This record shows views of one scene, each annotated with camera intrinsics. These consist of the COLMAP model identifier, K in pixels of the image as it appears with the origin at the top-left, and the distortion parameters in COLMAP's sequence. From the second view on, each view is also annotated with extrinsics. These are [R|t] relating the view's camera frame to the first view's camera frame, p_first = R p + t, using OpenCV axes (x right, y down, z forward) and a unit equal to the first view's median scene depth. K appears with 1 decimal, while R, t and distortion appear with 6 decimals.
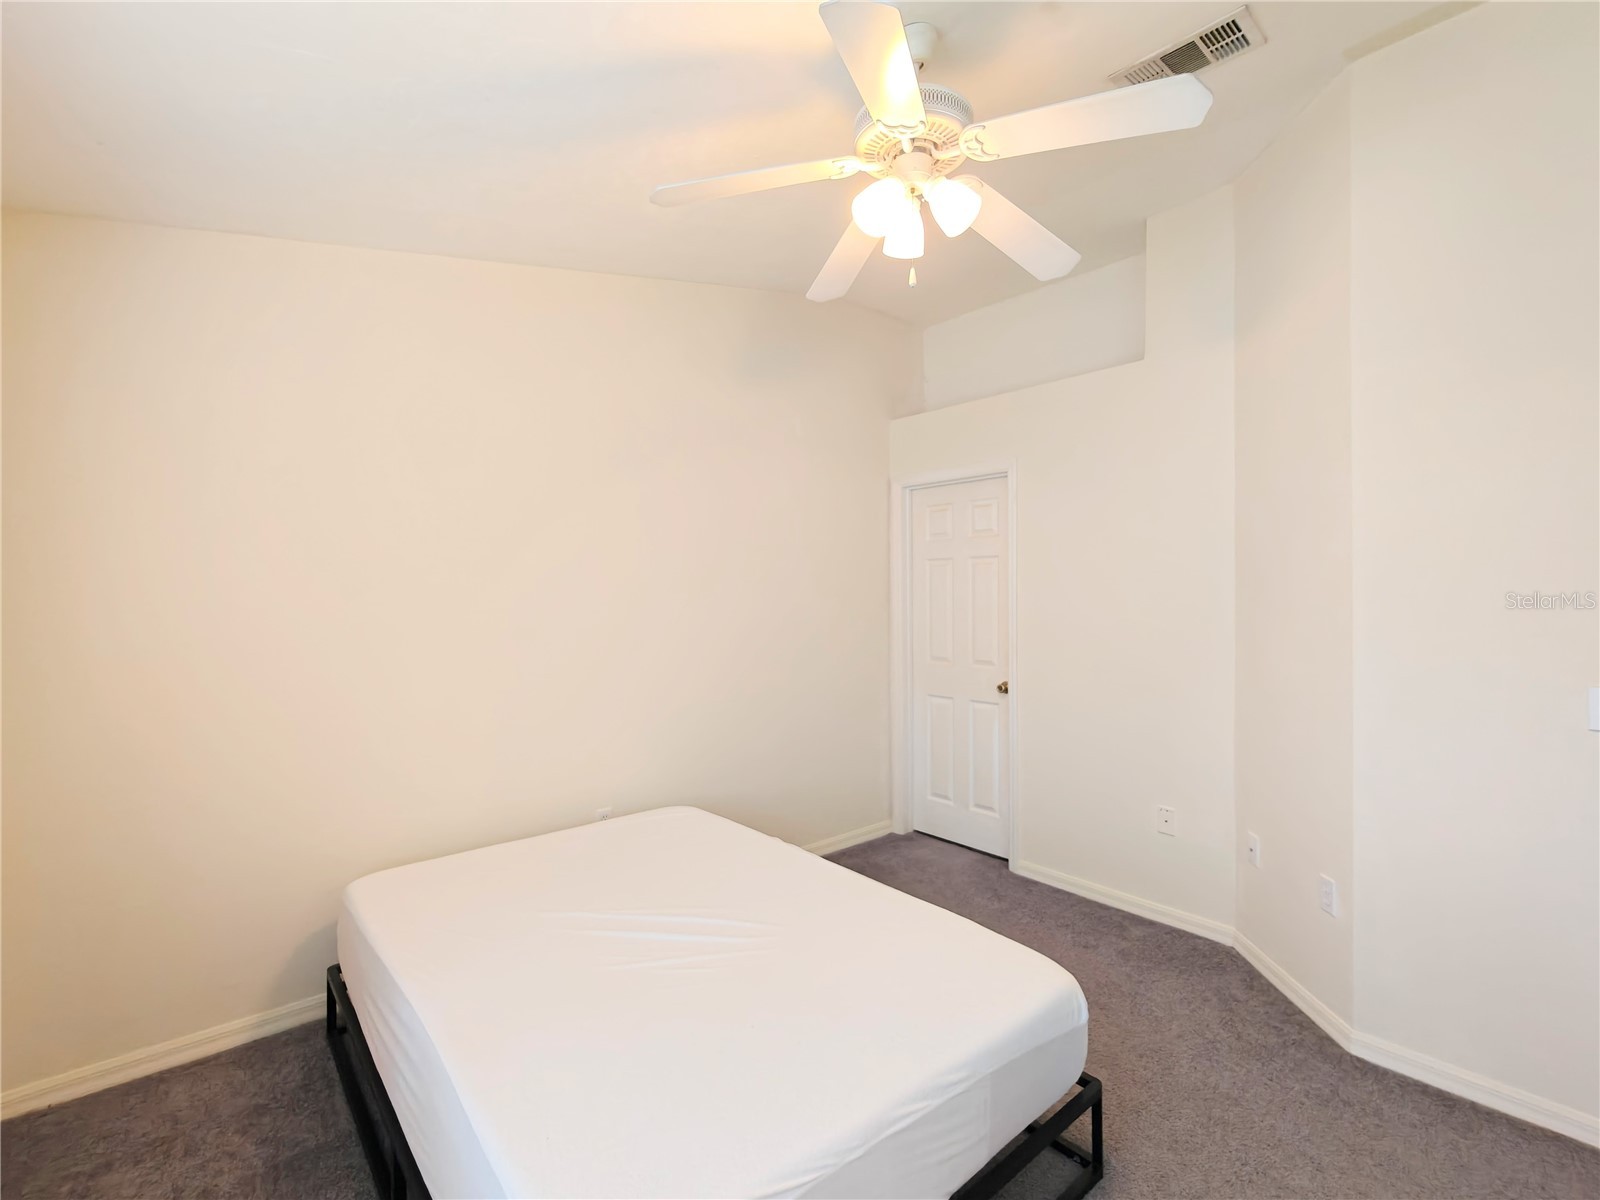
lens RADIAL K [[714.7, 0, 800.0], [0, 714.7, 600.0], [0, 0, 1]] dist [-0.003241, -0.000334]
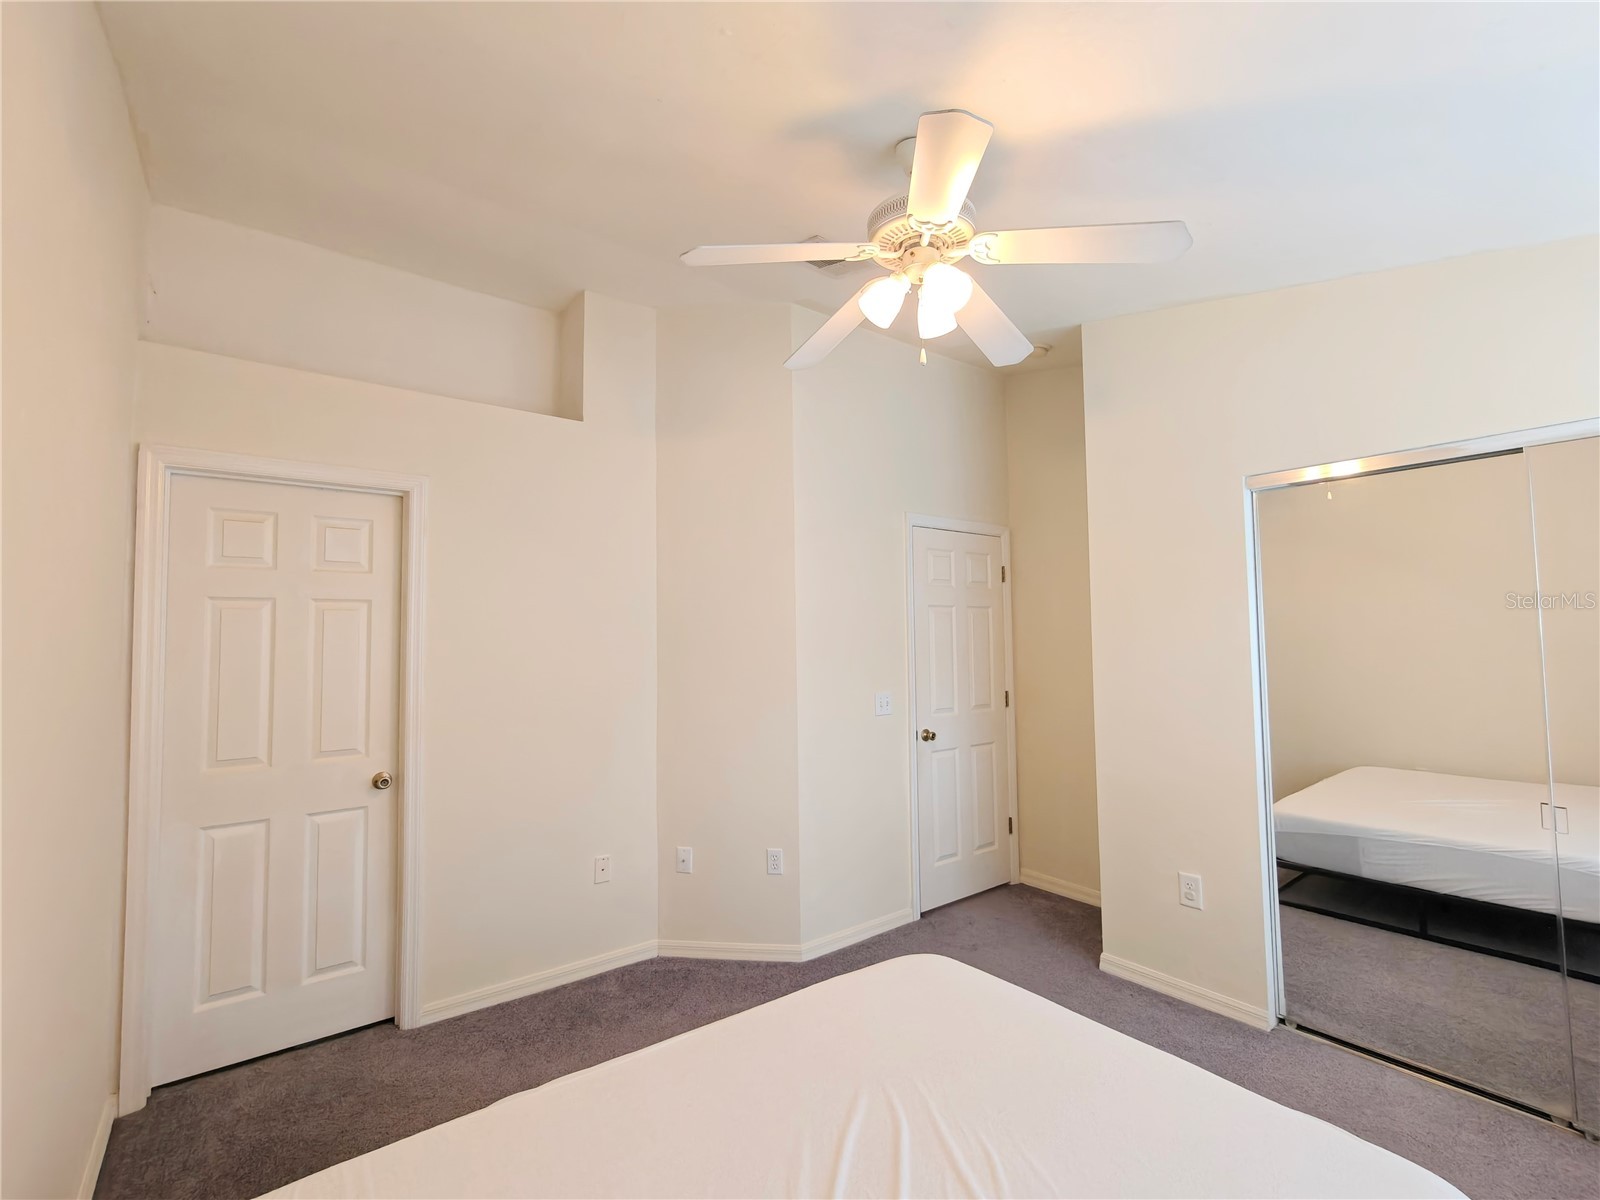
lens RADIAL K [[714.7, 0, 800.0], [0, 714.7, 600.0], [0, 0, 1]] dist [-0.003241, -0.000334]
pose [[0.062141, 0.058382, 0.996358, -0.483409], [0.020562, 0.998001, -0.059760, -0.010900], [-0.997856, 0.024201, 0.060816, 0.596891]]
